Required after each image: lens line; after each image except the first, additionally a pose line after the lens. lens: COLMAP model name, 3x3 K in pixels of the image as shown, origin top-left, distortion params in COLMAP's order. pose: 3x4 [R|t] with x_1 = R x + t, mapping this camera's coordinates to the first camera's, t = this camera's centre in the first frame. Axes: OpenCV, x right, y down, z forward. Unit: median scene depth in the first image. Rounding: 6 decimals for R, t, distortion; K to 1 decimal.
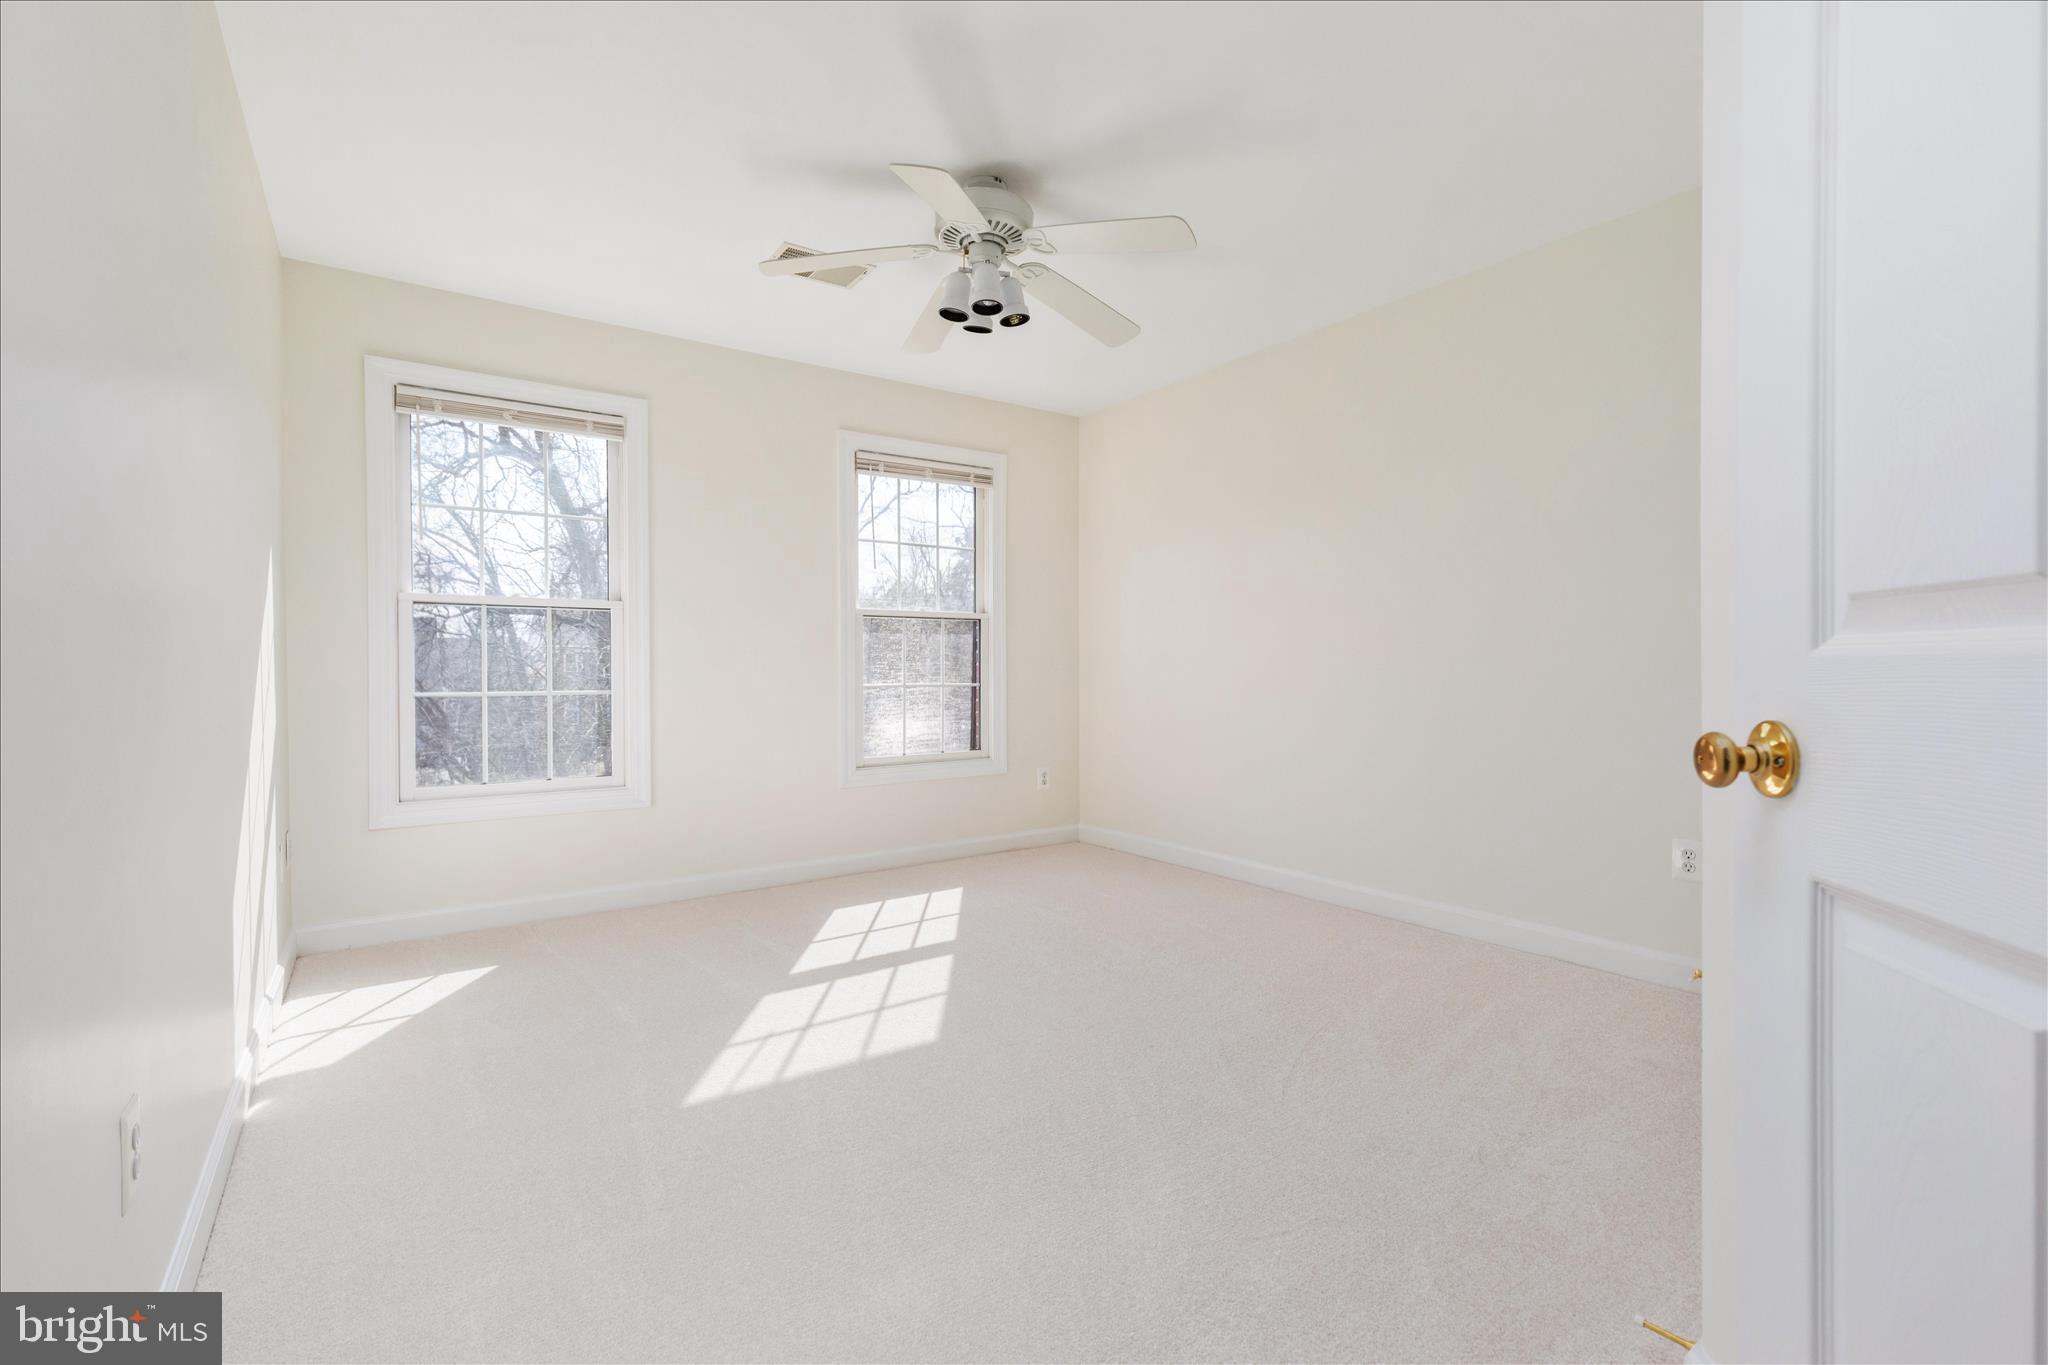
lens RADIAL K [[933.9, 0, 1028.5], [0, 933.9, 680.1], [0, 0, 1]] dist [0.002125, 0.000364]
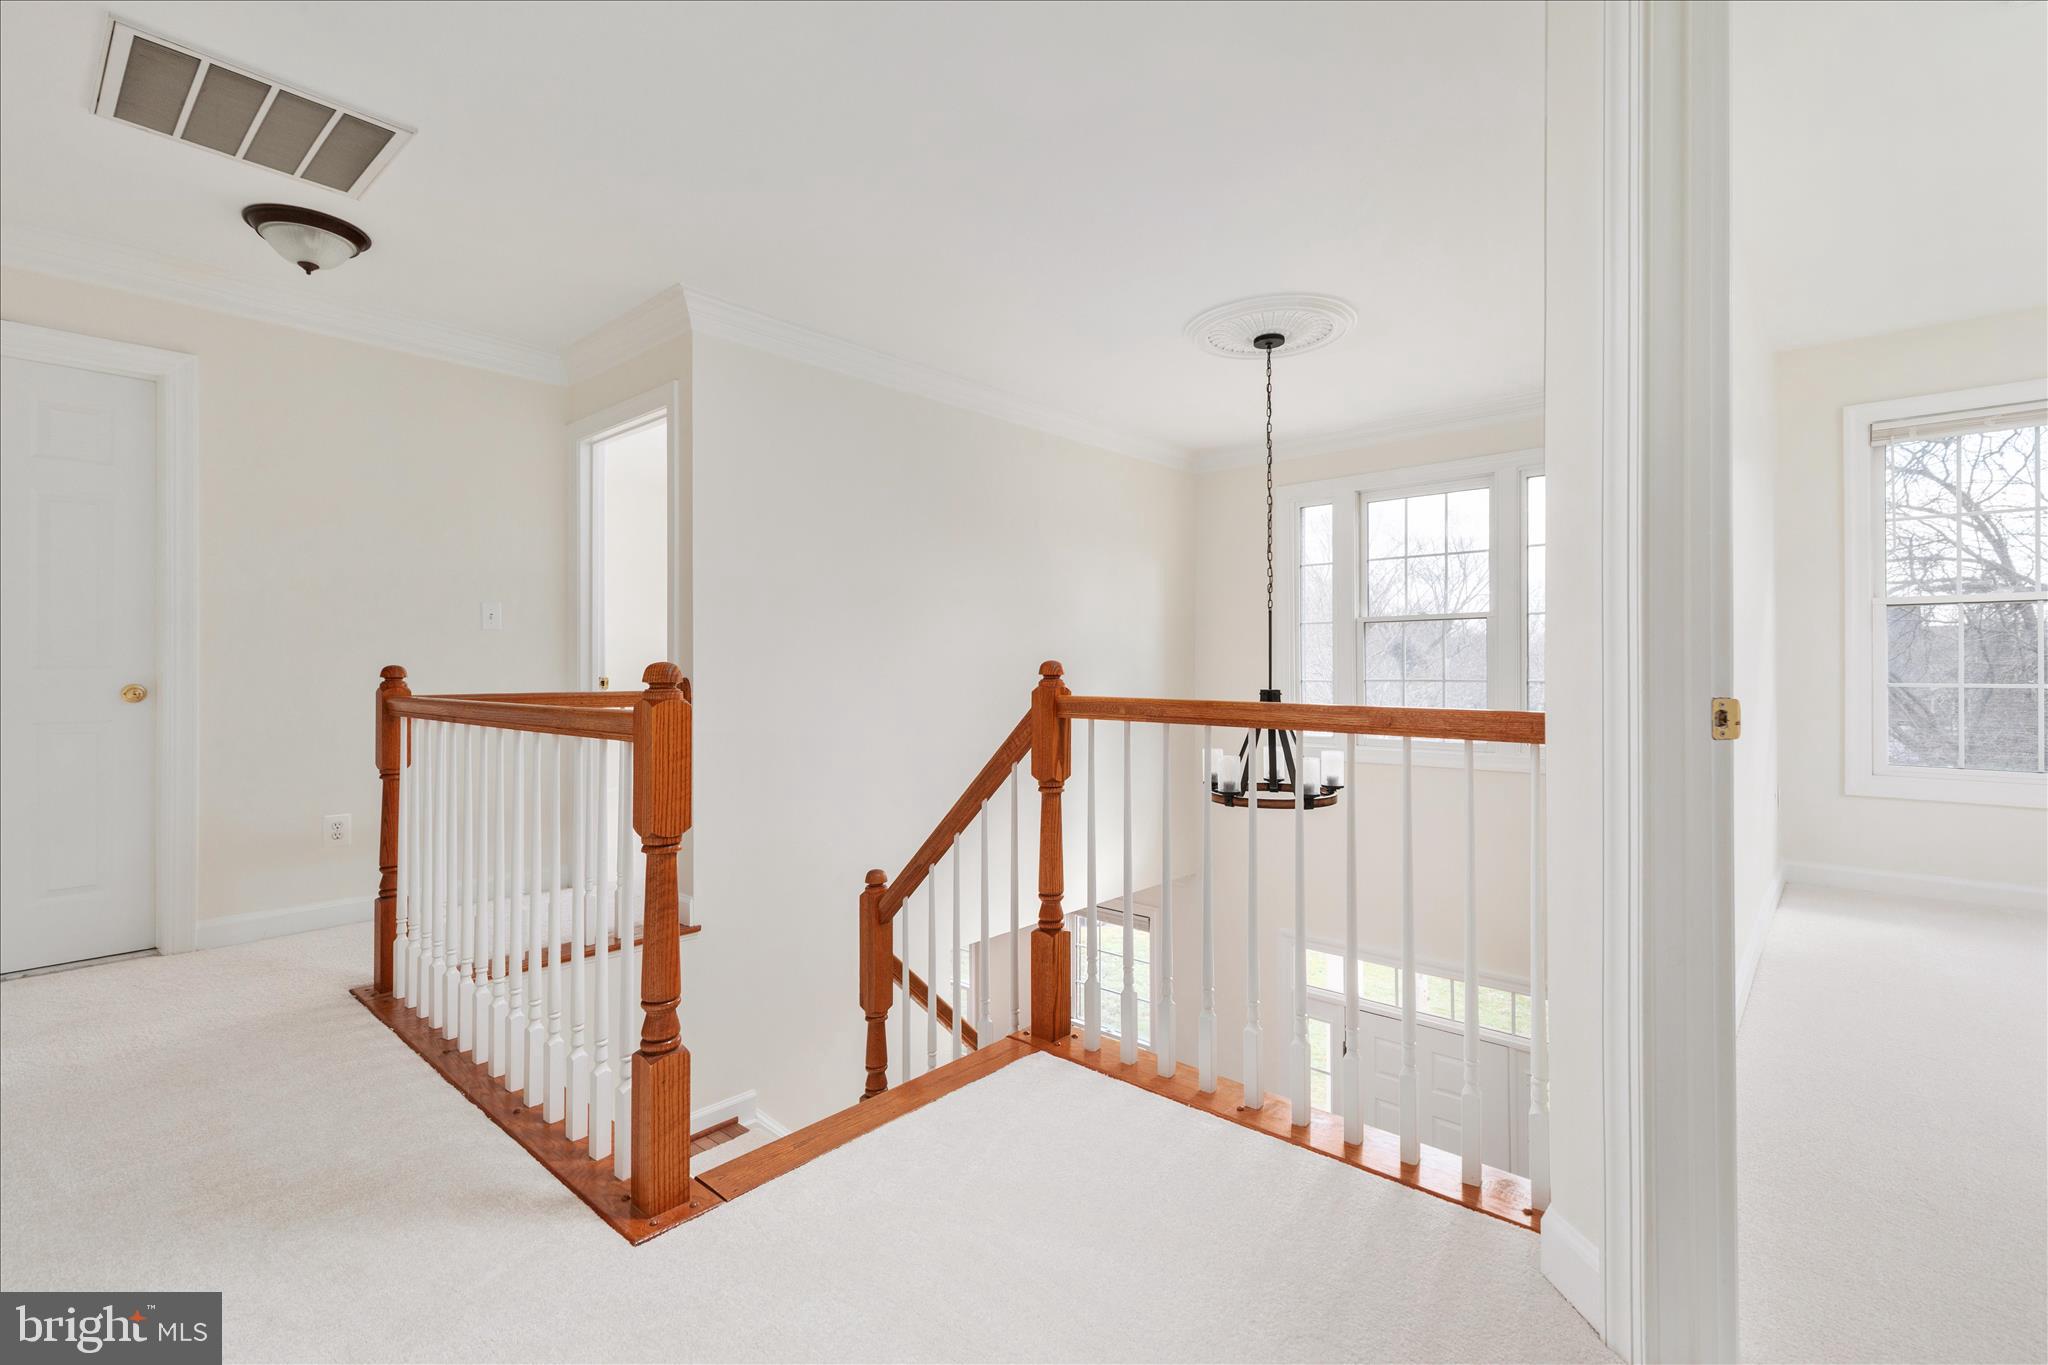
lens RADIAL K [[933.9, 0, 1028.2], [0, 933.9, 668.8], [0, 0, 1]] dist [0.002125, 0.000364]
pose [[0.241373, -0.000708, -0.970432, 0.165492], [-0.005822, 0.999981, -0.002178, 0.002522], [0.970415, 0.006175, 0.241365, -0.246465]]
